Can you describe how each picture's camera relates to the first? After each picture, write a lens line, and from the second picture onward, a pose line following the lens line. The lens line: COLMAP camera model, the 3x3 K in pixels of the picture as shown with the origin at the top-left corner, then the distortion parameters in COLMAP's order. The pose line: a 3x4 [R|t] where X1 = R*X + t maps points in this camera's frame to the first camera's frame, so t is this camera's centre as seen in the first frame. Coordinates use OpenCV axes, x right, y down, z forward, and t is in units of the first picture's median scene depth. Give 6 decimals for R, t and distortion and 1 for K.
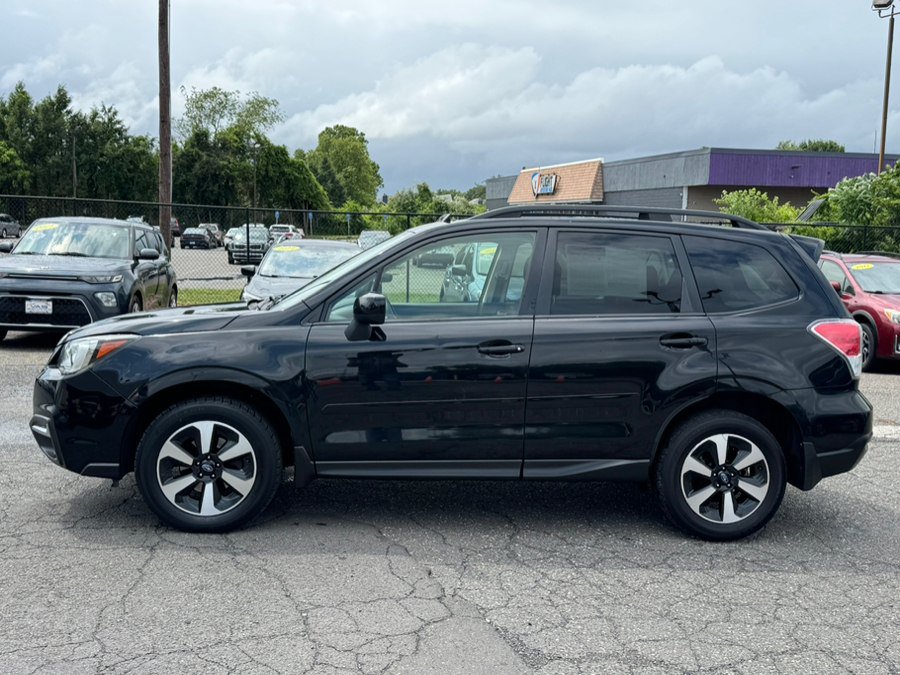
lens RADIAL K [[934.7, 0, 454.0], [0, 934.7, 337.7], [0, 0, 1]] dist [0.211984, -0.457631]
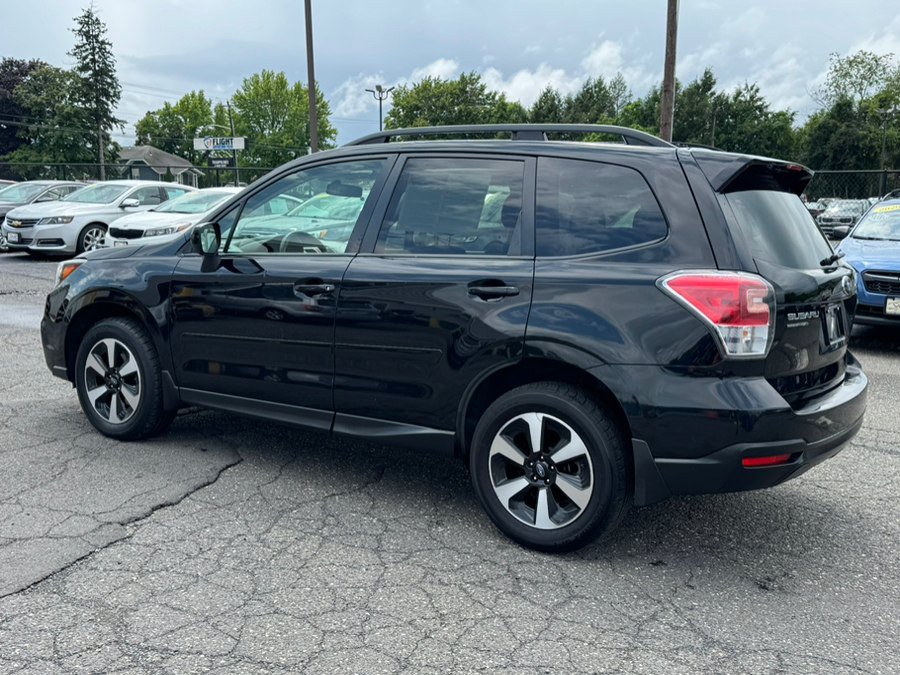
lens RADIAL K [[934.7, 0, 454.0], [0, 934.7, 337.7], [0, 0, 1]] dist [0.211984, -0.457631]
pose [[0.776496, 0.079397, -0.625100, 0.704837], [-0.066681, 0.996813, 0.043779, 0.011252], [0.626584, 0.007688, 0.779316, 0.359556]]
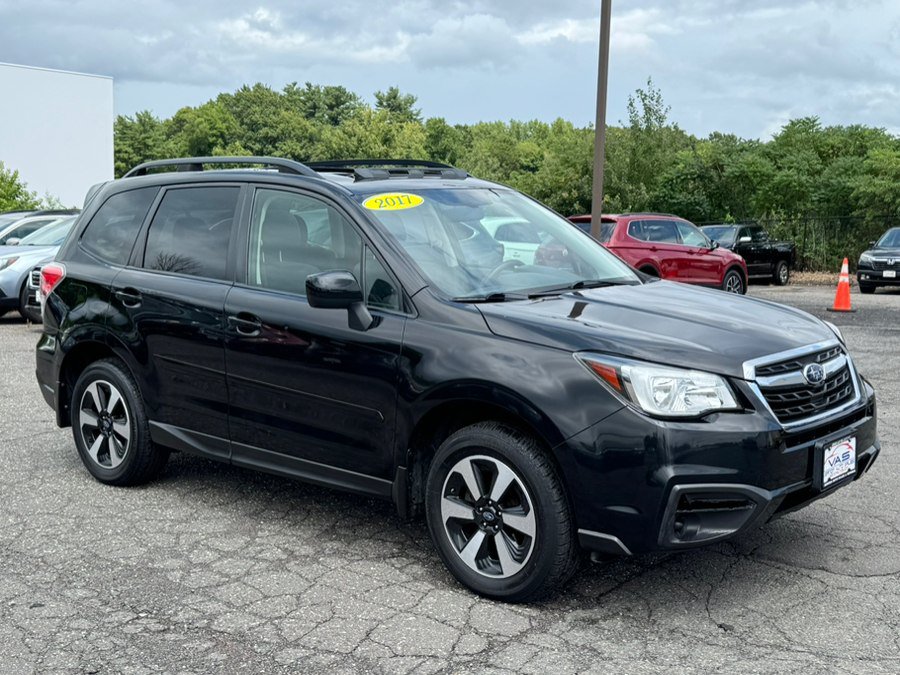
lens RADIAL K [[1113.2, 0, 450.0], [0, 1113.2, 337.5], [0, 0, 1]] dist [0.212257, -0.491563]
pose [[-0.672255, -0.126370, 0.729454, -0.883827], [0.052809, 0.974628, 0.217512, -0.225386], [-0.738434, 0.184745, -0.648525, 1.864566]]
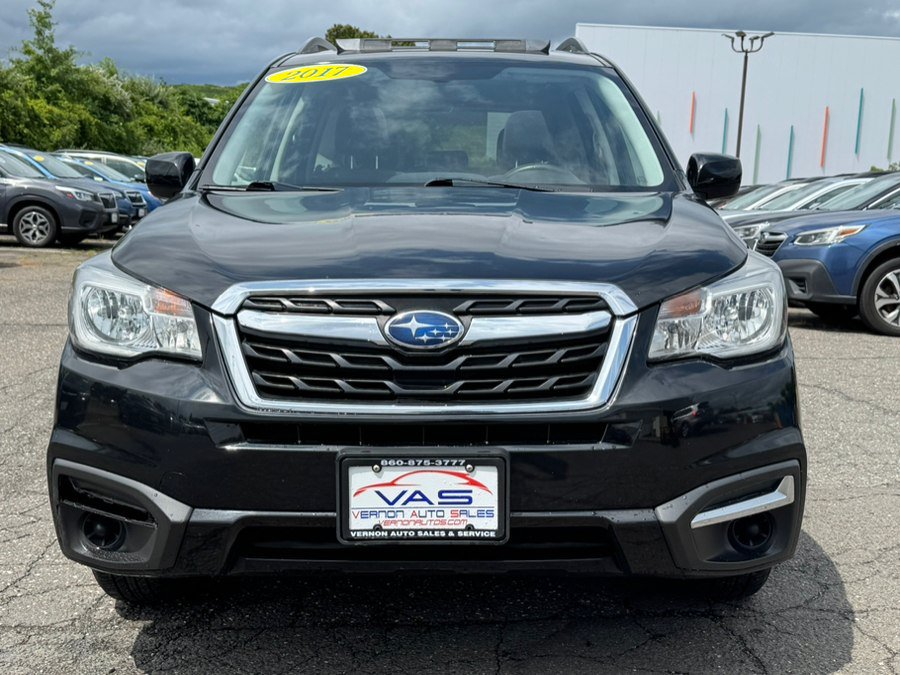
lens RADIAL K [[1113.2, 0, 450.0], [0, 1113.2, 337.5], [0, 0, 1]] dist [0.212257, -0.491563]
pose [[0.112683, -0.171653, 0.978692, -0.882510], [0.087666, 0.982842, 0.162287, -0.063072], [-0.989756, 0.067511, 0.125798, 1.029412]]
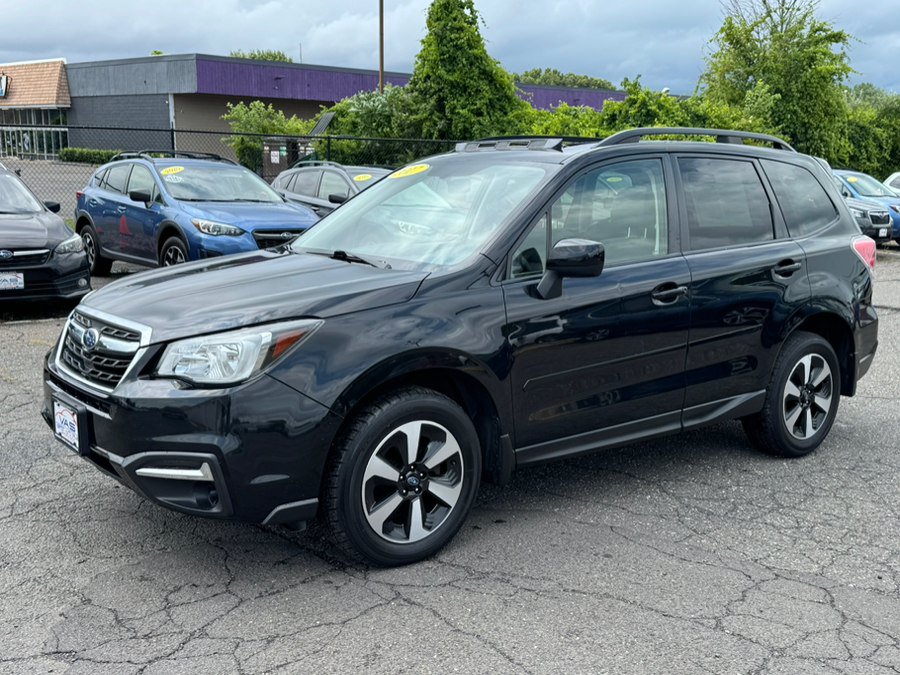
lens RADIAL K [[932.5, 0, 443.8], [0, 932.5, 341.5], [0, 0, 1]] dist [0.215843, -0.478996]
pose [[0.847559, -0.116131, 0.517839, -0.589450], [0.065462, 0.991190, 0.115142, -0.058250], [-0.526649, -0.063691, 0.847694, 0.330110]]
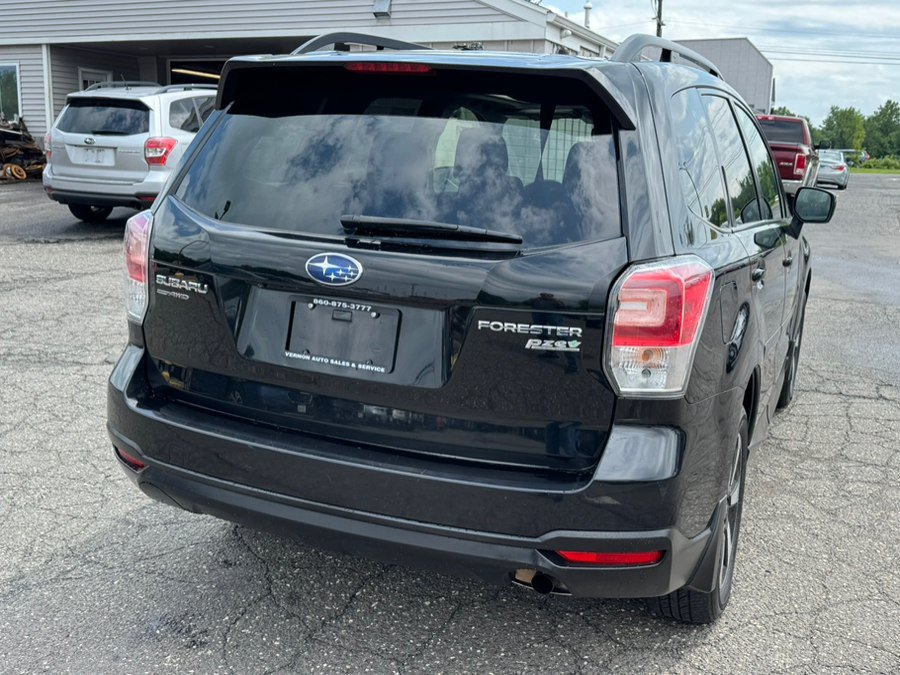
lens RADIAL K [[934.7, 0, 454.0], [0, 934.7, 337.7], [0, 0, 1]] dist [0.211984, -0.457631]
pose [[-0.481974, 0.131035, -0.866332, 0.830396], [-0.139250, 0.964732, 0.223388, -0.098144], [0.865049, 0.228304, -0.446729, 1.453725]]
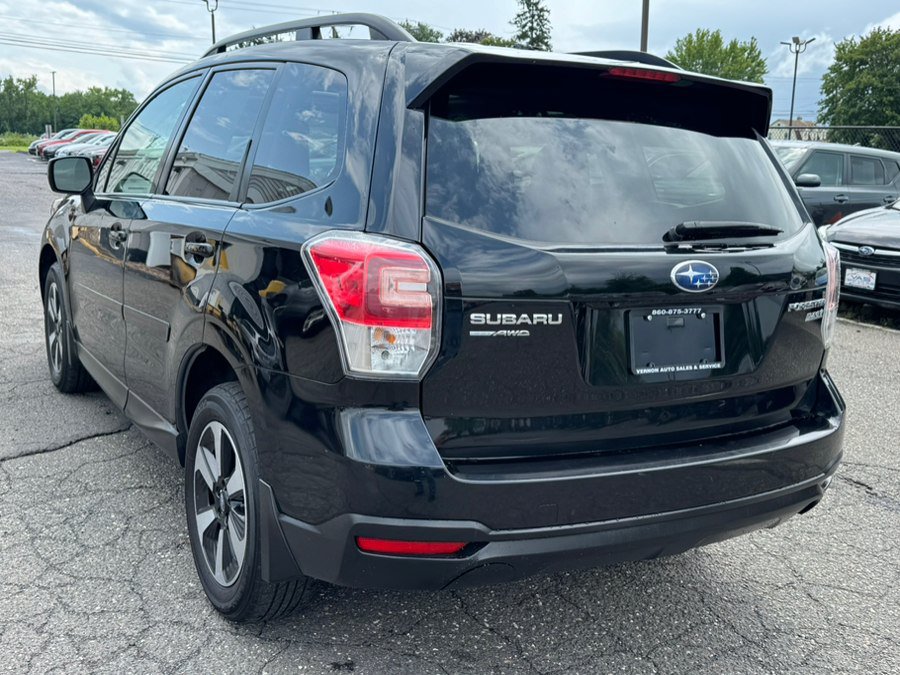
lens RADIAL K [[934.7, 0, 454.0], [0, 934.7, 337.7], [0, 0, 1]] dist [0.211984, -0.457631]
pose [[0.434668, 0.164120, -0.885510, 0.824601], [-0.124301, 0.984777, 0.121503, -0.031447], [0.891972, 0.057256, 0.448451, 0.871194]]
